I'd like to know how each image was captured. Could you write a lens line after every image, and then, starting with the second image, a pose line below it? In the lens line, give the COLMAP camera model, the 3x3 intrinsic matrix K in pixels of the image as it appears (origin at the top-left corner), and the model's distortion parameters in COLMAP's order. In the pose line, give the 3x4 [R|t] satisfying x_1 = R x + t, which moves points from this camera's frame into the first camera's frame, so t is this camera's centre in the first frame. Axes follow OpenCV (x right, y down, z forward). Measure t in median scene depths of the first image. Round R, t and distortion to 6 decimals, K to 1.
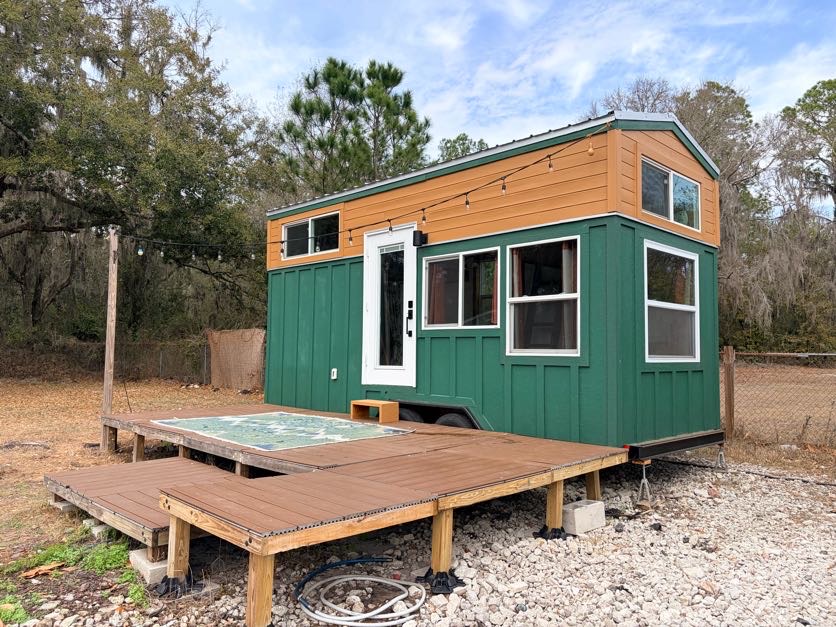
lens RADIAL K [[637.7, 0, 421.4], [0, 637.7, 312.1], [0, 0, 1]] dist [0.010925, -0.003040]
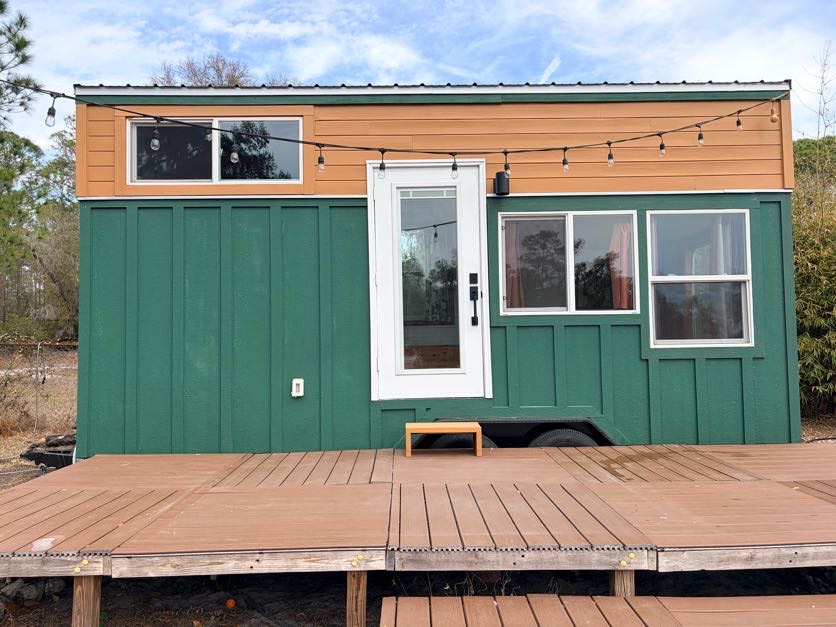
lens RADIAL K [[637.7, 0, 417.6], [0, 637.7, 314.6], [0, 0, 1]] dist [0.010925, -0.003040]
pose [[0.686867, 0.017727, 0.726567, -0.571638], [-0.024635, 0.999696, -0.001102, 0.030029], [-0.726366, -0.017142, 0.687095, 0.584138]]
